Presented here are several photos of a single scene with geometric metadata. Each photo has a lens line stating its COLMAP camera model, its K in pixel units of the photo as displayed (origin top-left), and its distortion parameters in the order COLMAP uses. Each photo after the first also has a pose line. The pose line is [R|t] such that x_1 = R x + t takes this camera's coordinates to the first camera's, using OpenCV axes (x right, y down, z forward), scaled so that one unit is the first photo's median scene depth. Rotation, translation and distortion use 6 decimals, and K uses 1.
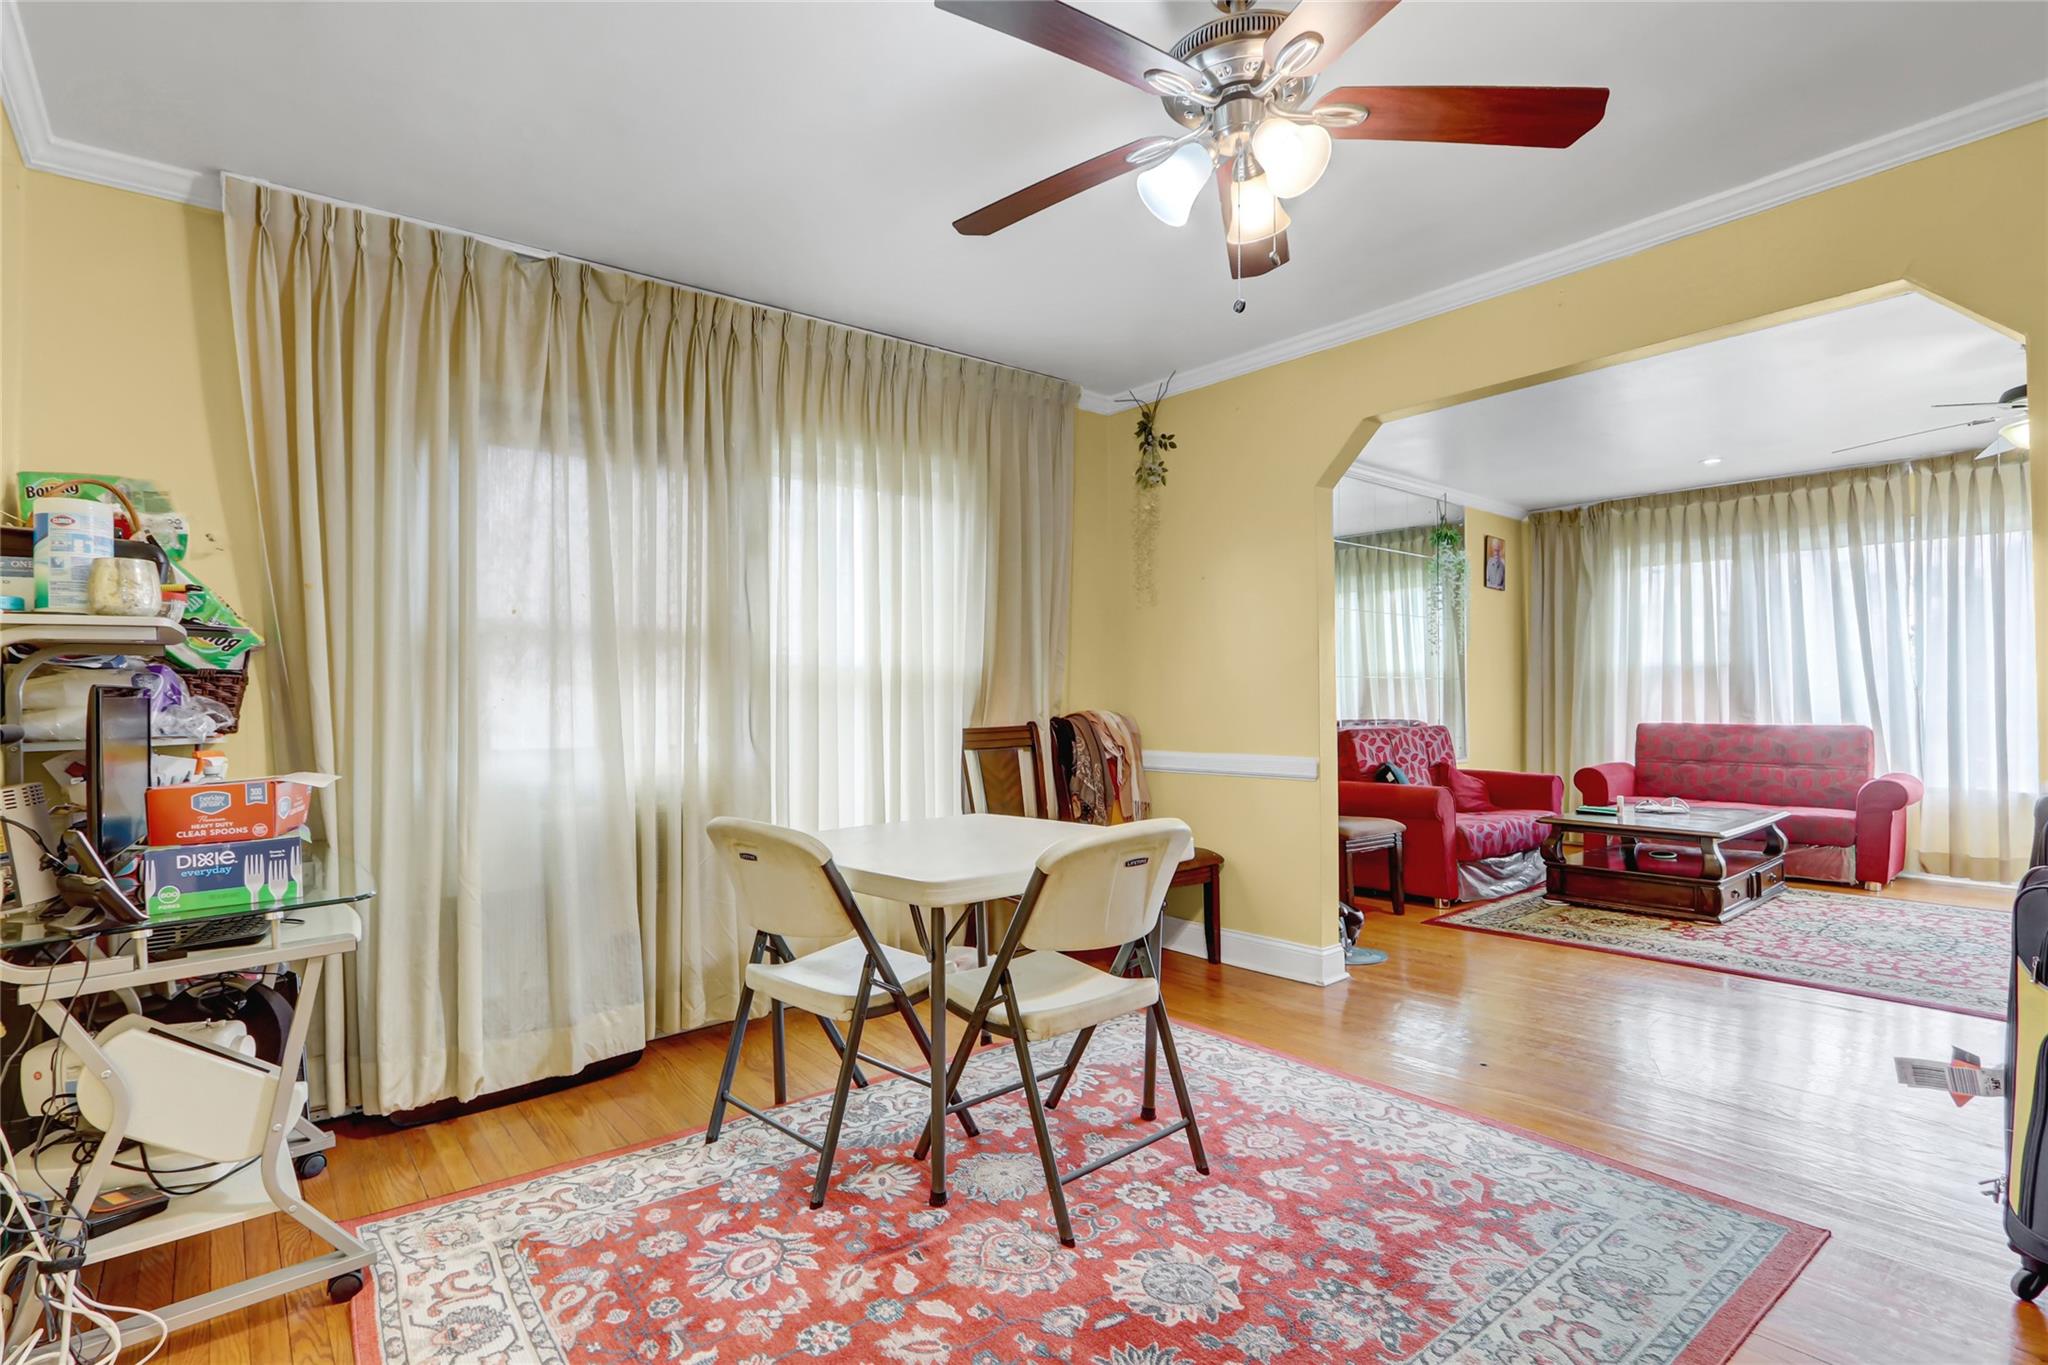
lens RADIAL K [[928.0, 0, 1014.0], [0, 928.0, 676.1], [0, 0, 1]] dist [-0.017918, -0.000707]
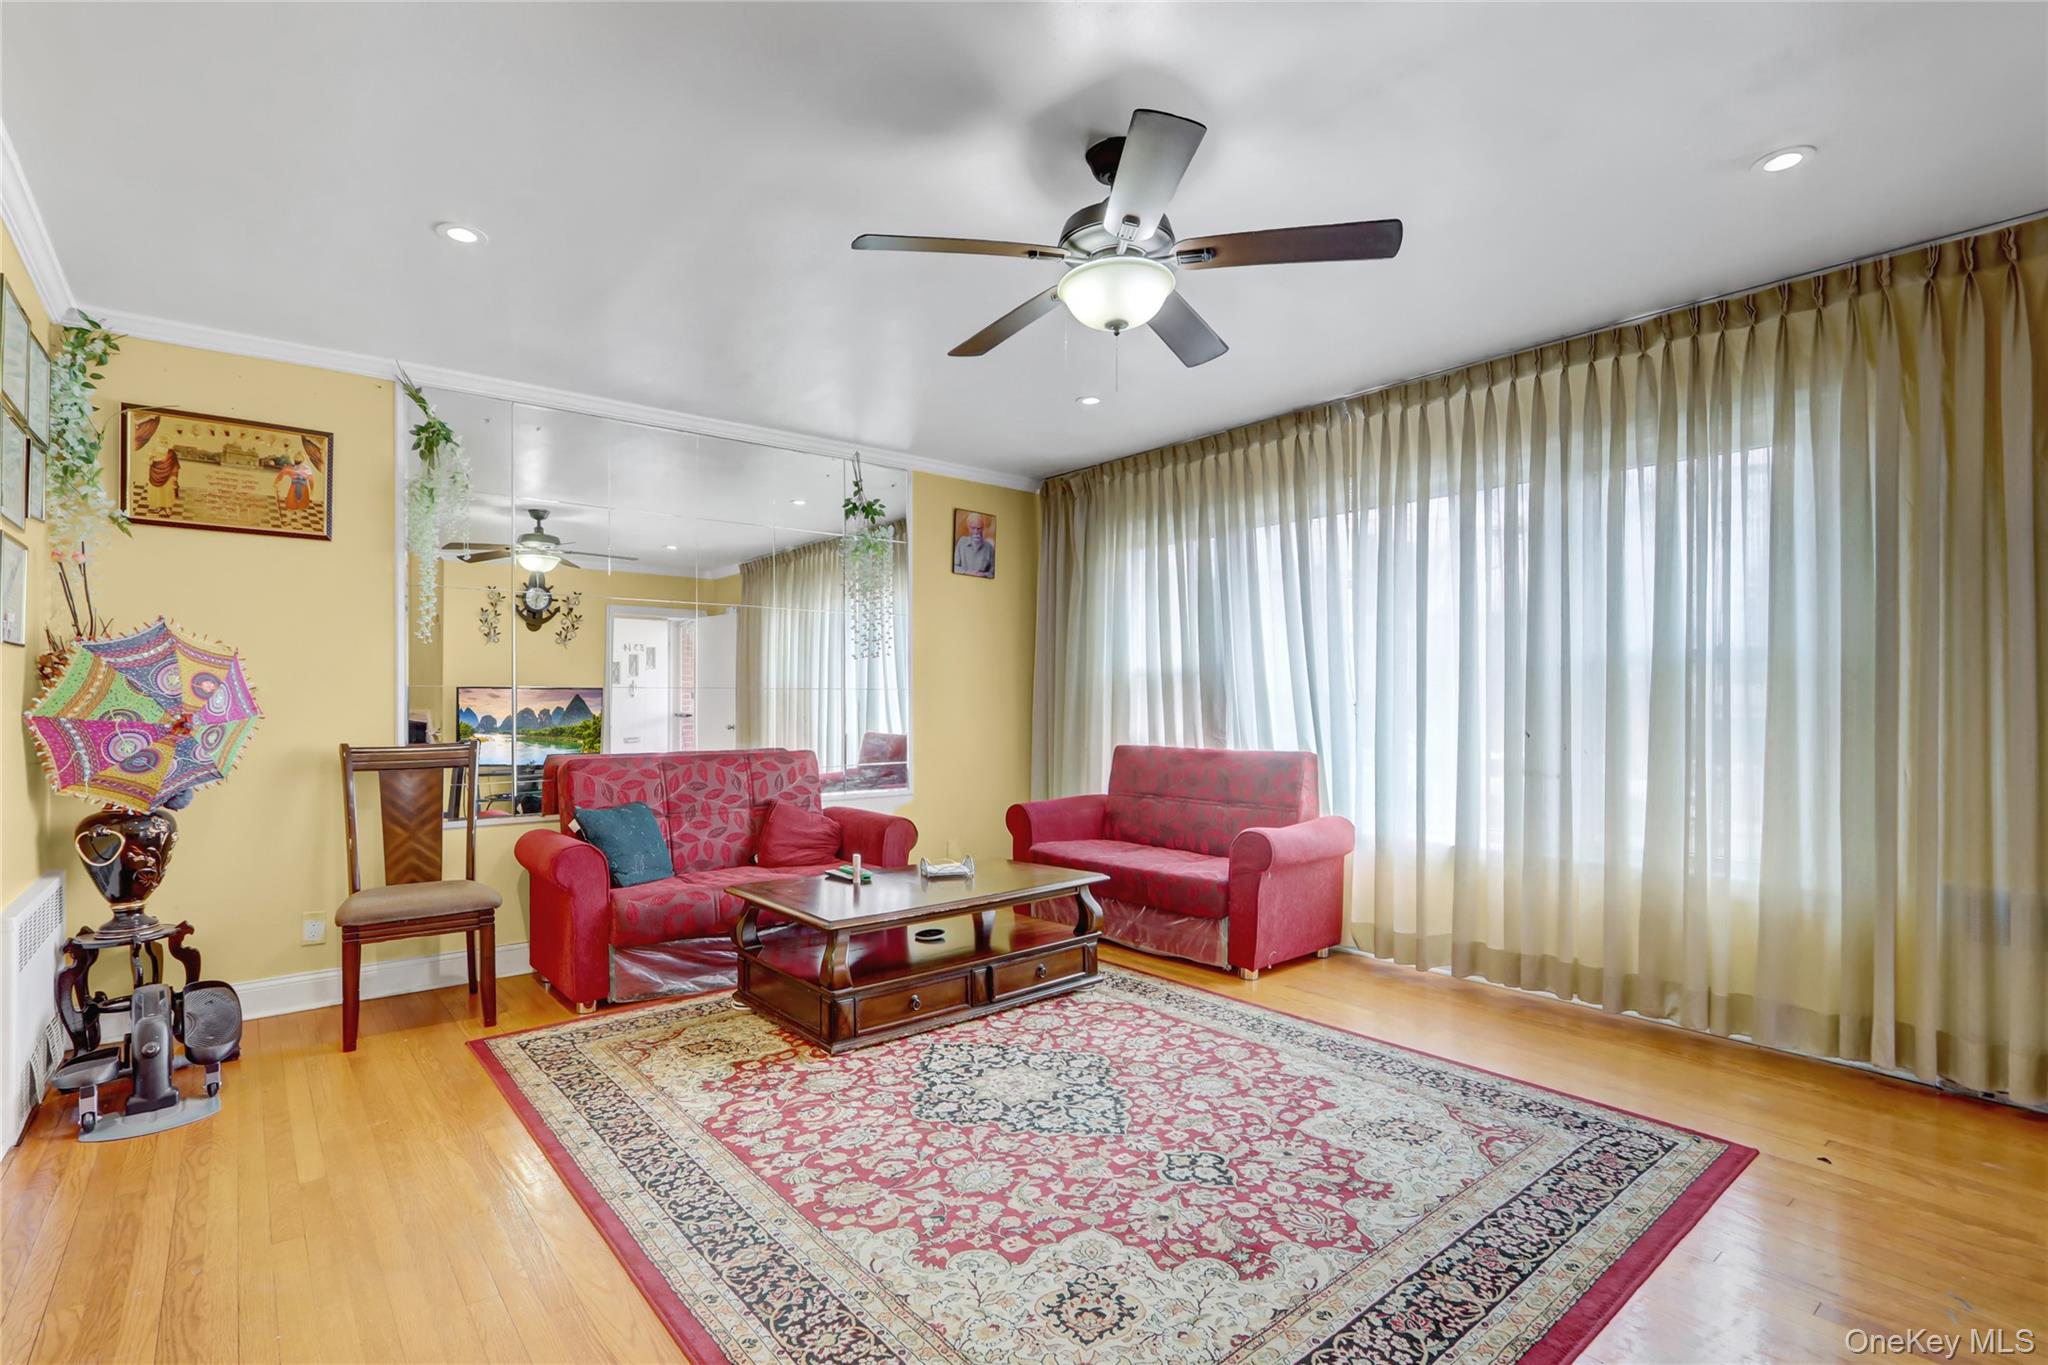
lens RADIAL K [[944.9, 0, 1018.9], [0, 944.9, 695.9], [0, 0, 1]] dist [-0.021923, 0.003854]
pose [[0.999433, 0.002025, 0.033619, 0.660613], [-0.002696, 0.999798, 0.019920, -0.008544], [-0.033572, -0.020000, 0.999236, 0.222445]]
